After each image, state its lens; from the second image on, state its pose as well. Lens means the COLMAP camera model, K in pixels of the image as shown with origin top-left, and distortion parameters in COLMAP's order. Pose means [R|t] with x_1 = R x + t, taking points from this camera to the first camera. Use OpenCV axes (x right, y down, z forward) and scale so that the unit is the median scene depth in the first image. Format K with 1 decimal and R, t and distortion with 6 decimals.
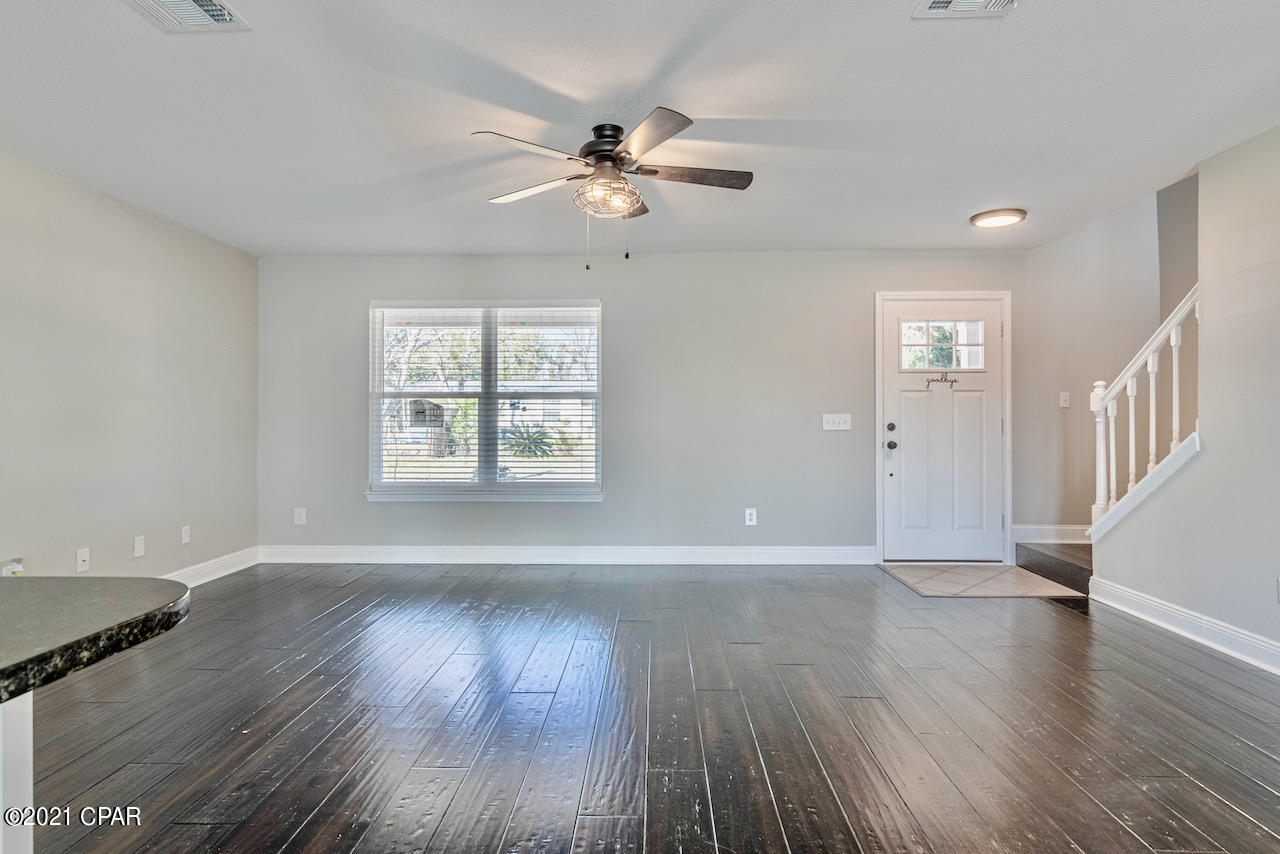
lens RADIAL K [[662.8, 0, 632.9], [0, 662.8, 420.5], [0, 0, 1]] dist [0.002882, 0.000401]
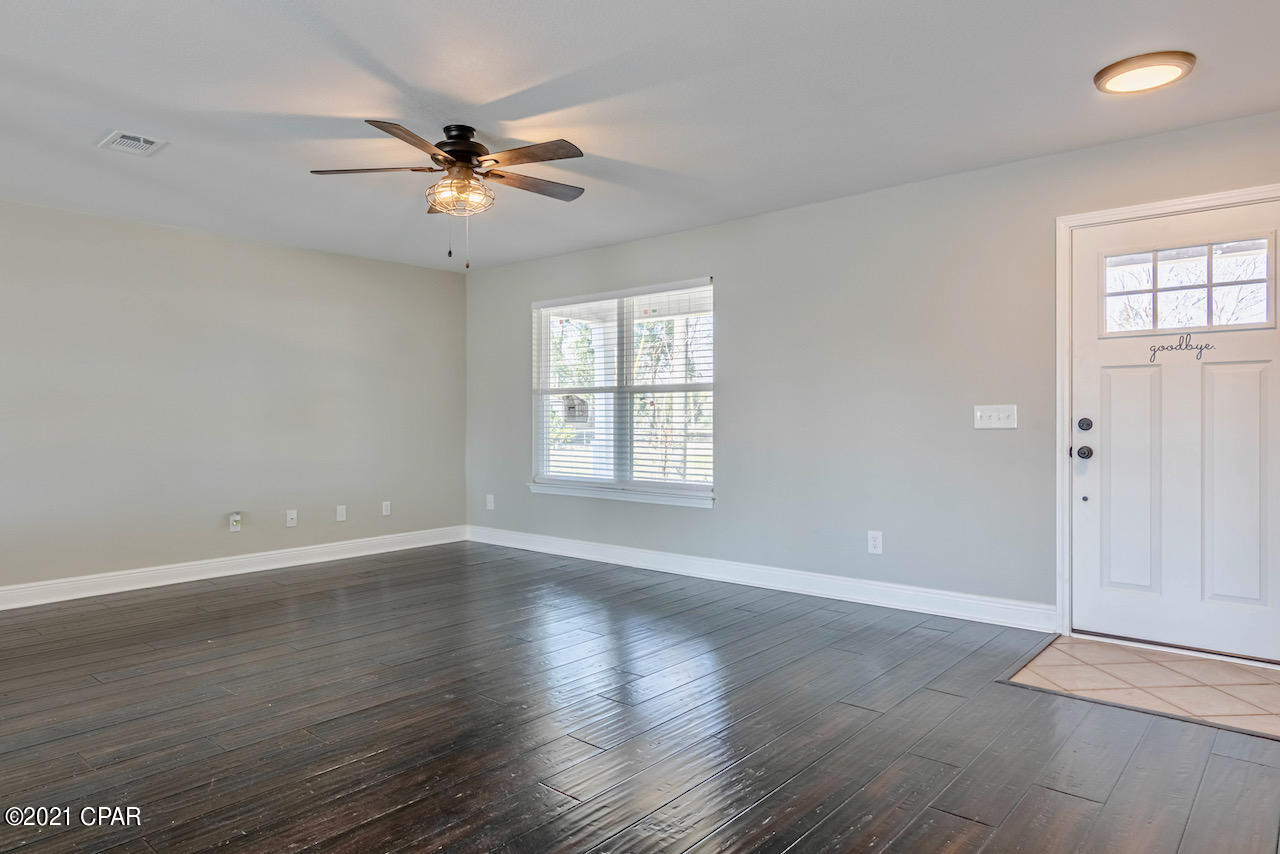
lens RADIAL K [[773.9, 0, 632.5], [0, 773.9, 423.7], [0, 0, 1]] dist [-0.001901, 0.004719]
pose [[0.777722, 0.003888, -0.628596, 0.508483], [0.004372, 0.999923, 0.011594, -0.001308], [0.628593, -0.011765, 0.777645, 0.137579]]
